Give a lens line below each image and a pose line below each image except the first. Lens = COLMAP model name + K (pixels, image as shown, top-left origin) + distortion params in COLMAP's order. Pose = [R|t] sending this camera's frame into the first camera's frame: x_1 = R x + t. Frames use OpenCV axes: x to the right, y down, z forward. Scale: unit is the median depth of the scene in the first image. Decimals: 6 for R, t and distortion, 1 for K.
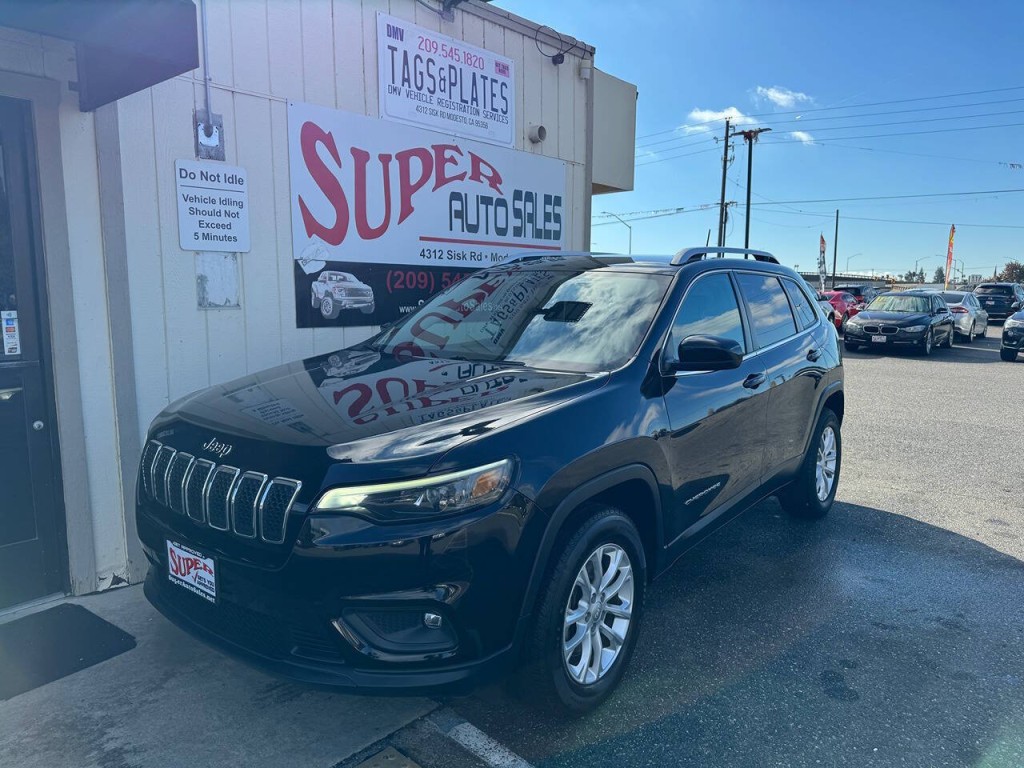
lens RADIAL K [[711.9, 0, 515.1], [0, 711.9, 388.1], [0, 0, 1]] dist [0.108386, -0.176512]
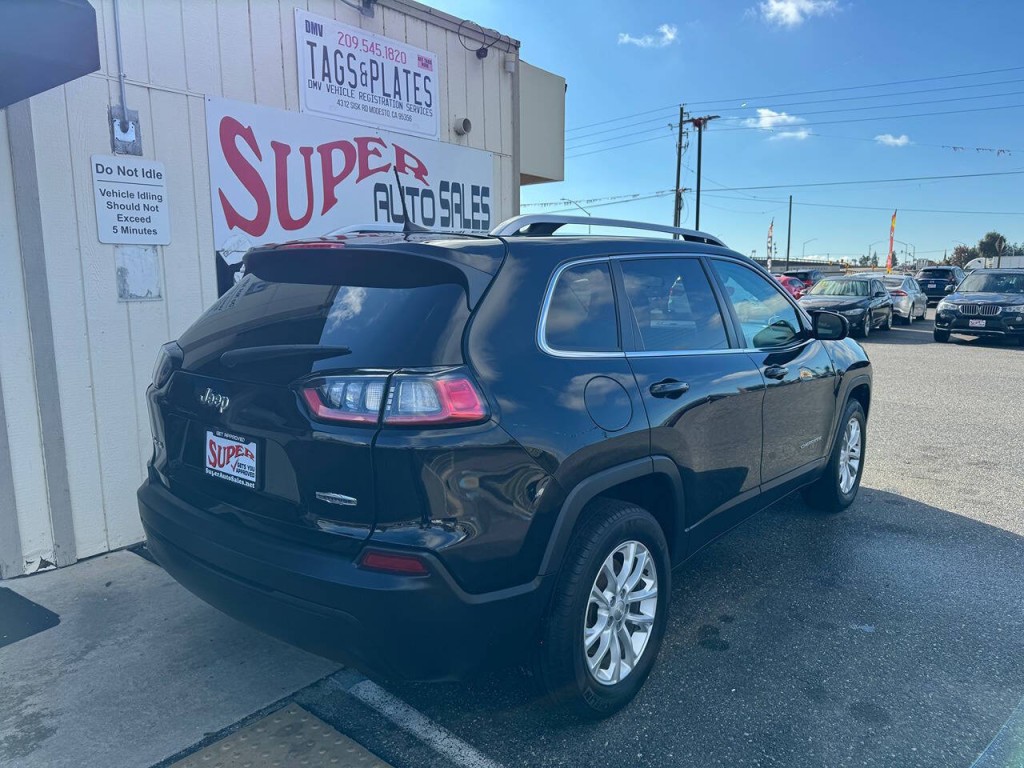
lens RADIAL K [[711.3, 0, 510.8], [0, 711.3, 392.9], [0, 0, 1]] dist [0.074928, -0.106935]
pose [[0.998995, -0.014813, 0.042312, 0.058371], [0.013751, 0.999586, 0.025281, 0.003410], [-0.042669, -0.024674, 0.998785, -0.042763]]
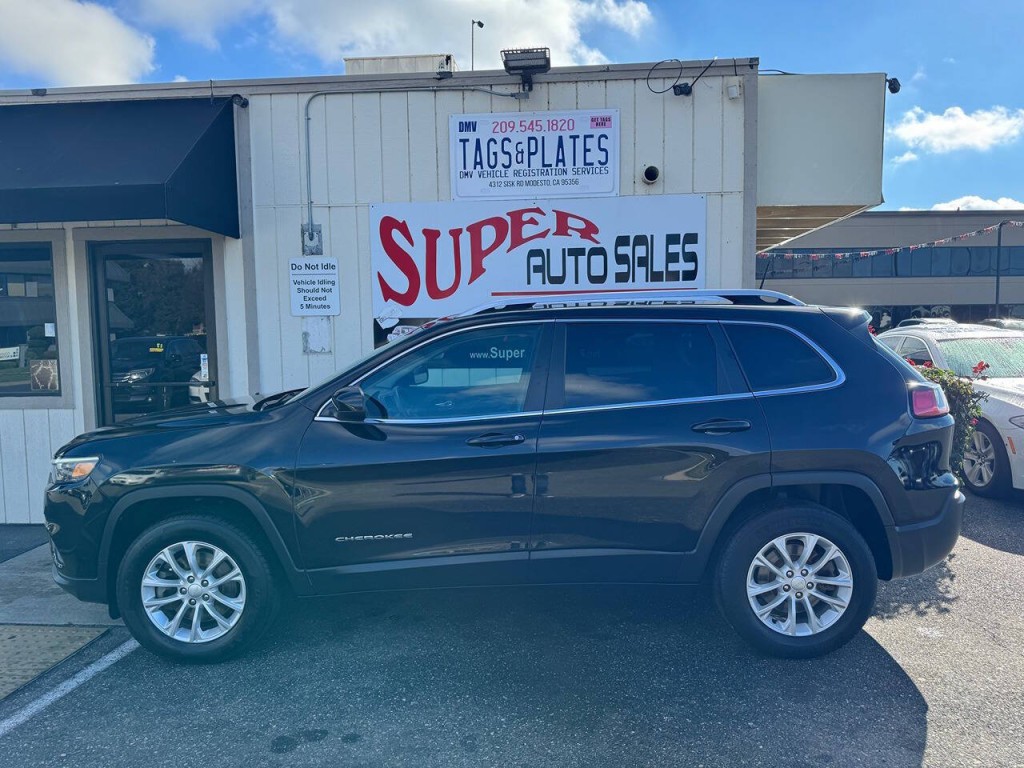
lens RADIAL K [[727.9, 0, 519.9], [0, 727.9, 383.6], [0, 0, 1]] dist [0.188766, -0.325960]
pose [[0.614133, 0.051069, -0.787549, 0.825887], [-0.090302, 0.995897, -0.005839, -0.062406], [0.784020, 0.074703, 0.616225, 0.318553]]
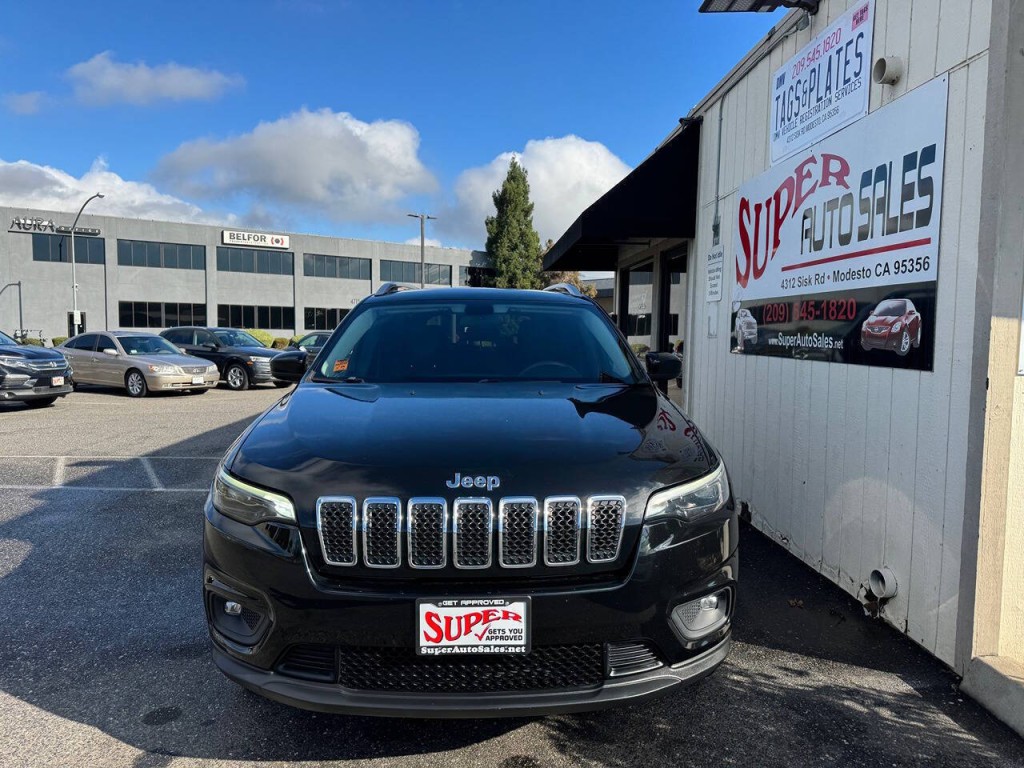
lens RADIAL K [[743.5, 0, 509.4], [0, 743.5, 382.0], [0, 0, 1]] dist [0.017723, -0.000098]
pose [[-0.717802, 0.036832, -0.695272, 0.835902], [-0.107680, 0.980712, 0.163123, -0.184224], [0.687870, 0.191957, -0.699991, 1.475893]]
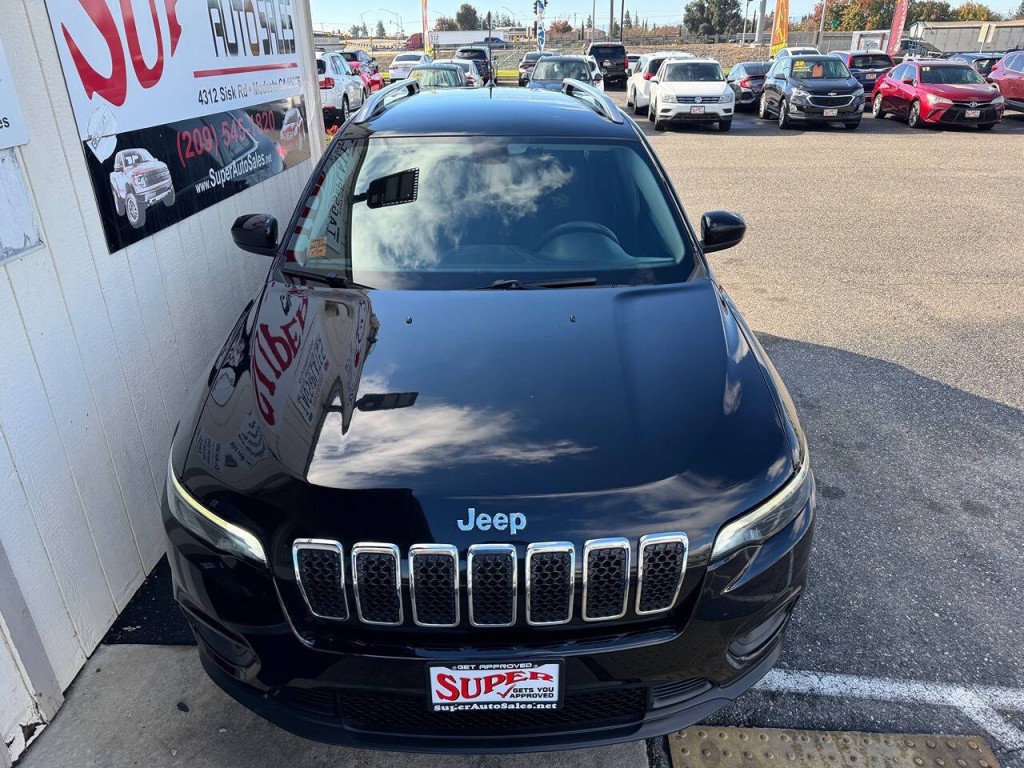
lens RADIAL K [[724.6, 0, 512.9], [0, 724.6, 386.5], [0, 0, 1]] dist [0.003471, -0.004443]
pose [[0.773994, -0.282759, 0.566552, -0.367521], [0.100630, 0.938312, 0.330824, -0.129445], [-0.625146, -0.199043, 0.754701, 0.243093]]
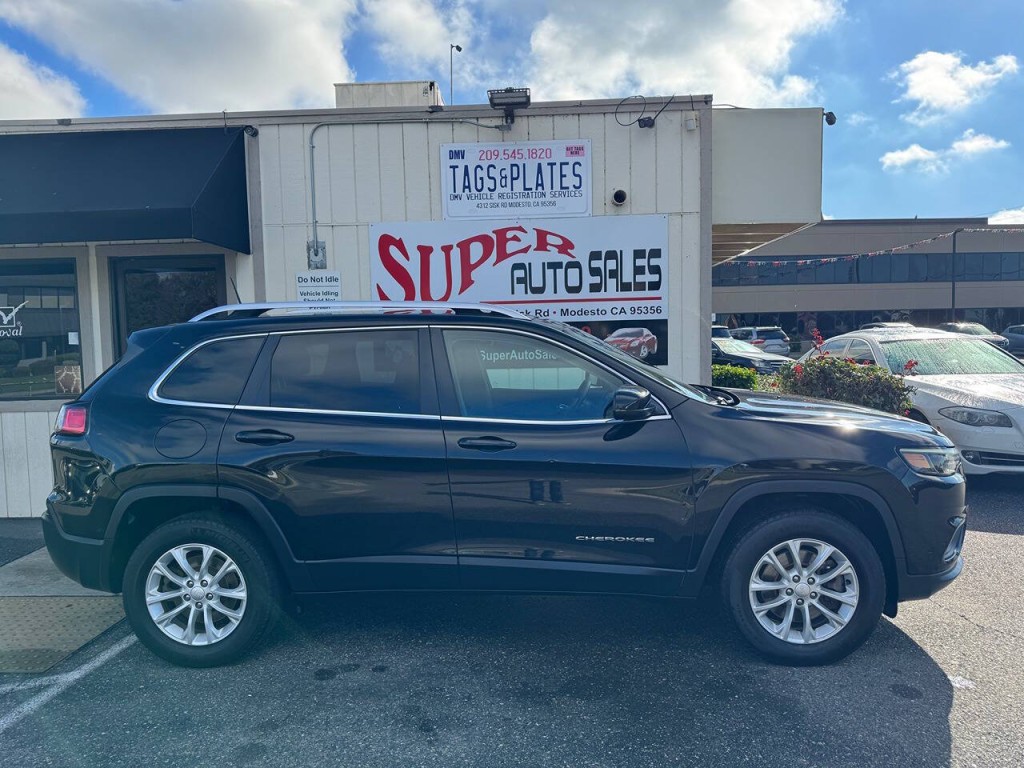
lens RADIAL K [[722.7, 0, 518.0], [0, 722.7, 385.0], [0, 0, 1]] dist [0.197335, -0.382388]
pose [[0.640831, 0.039083, -0.766687, 0.916508], [-0.079844, 0.996680, -0.015930, -0.046531], [0.763519, 0.071424, 0.641824, 0.221307]]
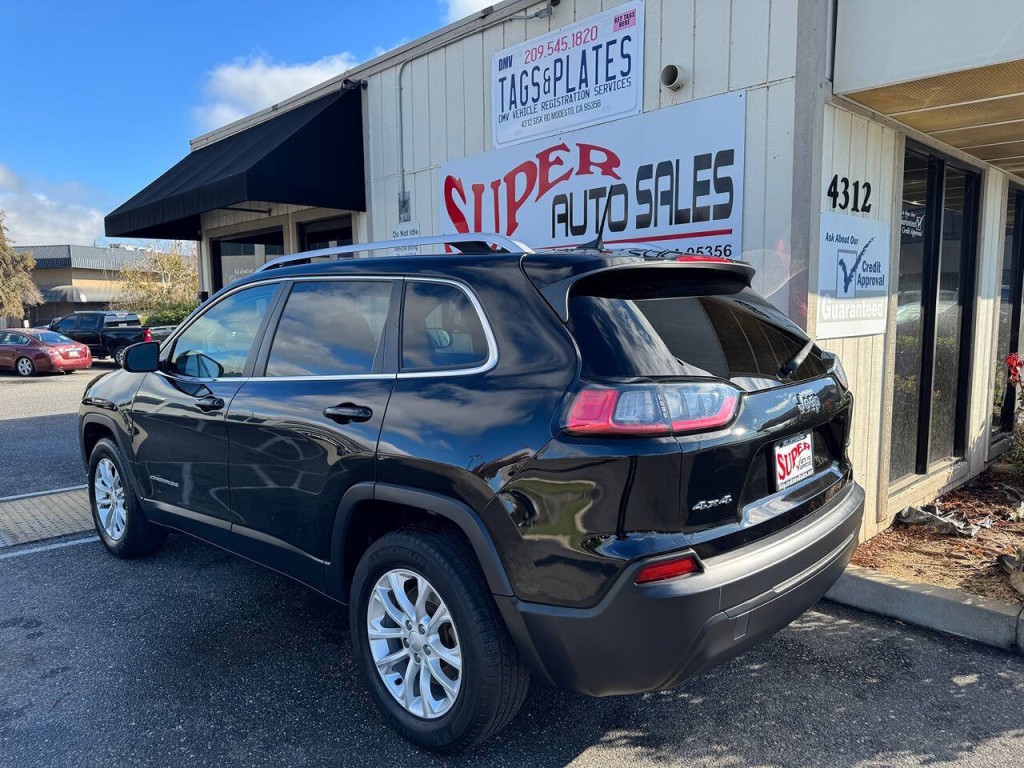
lens RADIAL K [[722.7, 0, 518.0], [0, 722.7, 385.0], [0, 0, 1]] dist [0.197335, -0.382388]
pose [[-0.079463, 0.108552, -0.990910, 0.914393], [-0.121398, 0.985600, 0.117705, -0.141867], [0.989418, 0.129648, -0.065141, 1.079989]]
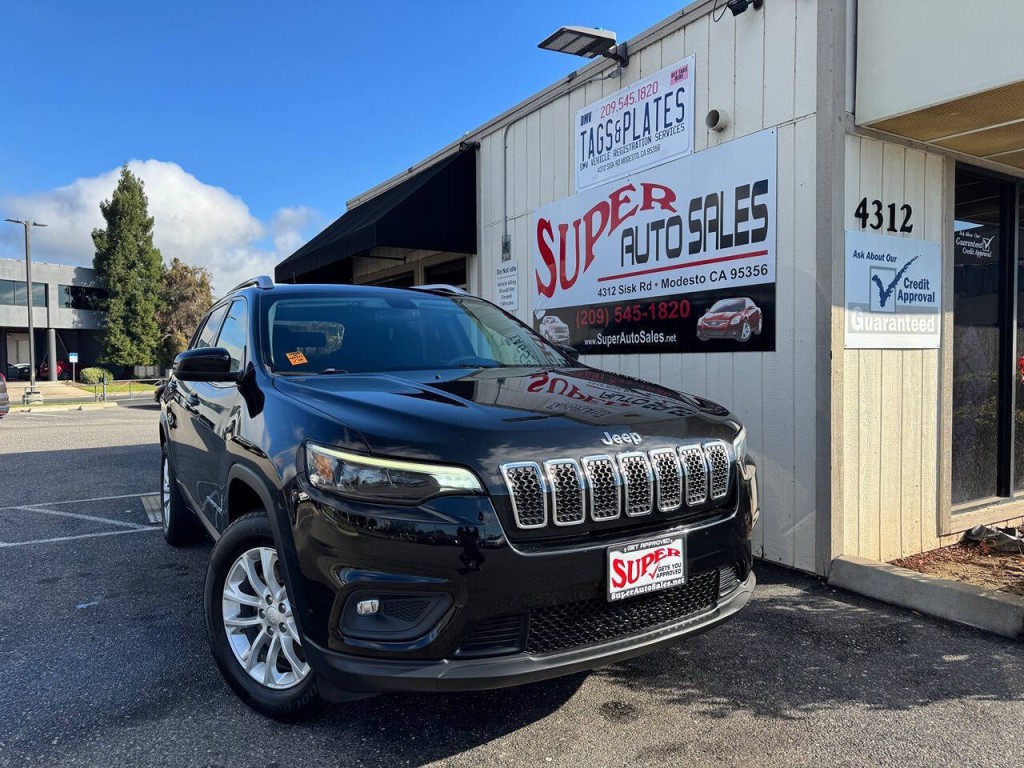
lens RADIAL K [[727.9, 0, 519.9], [0, 727.9, 383.6], [0, 0, 1]] dist [0.188766, -0.325960]
pose [[-0.283677, 0.033925, -0.958320, 1.028408], [-0.118231, 0.990511, 0.070062, -0.111499], [0.951603, 0.133178, -0.276974, 1.222336]]
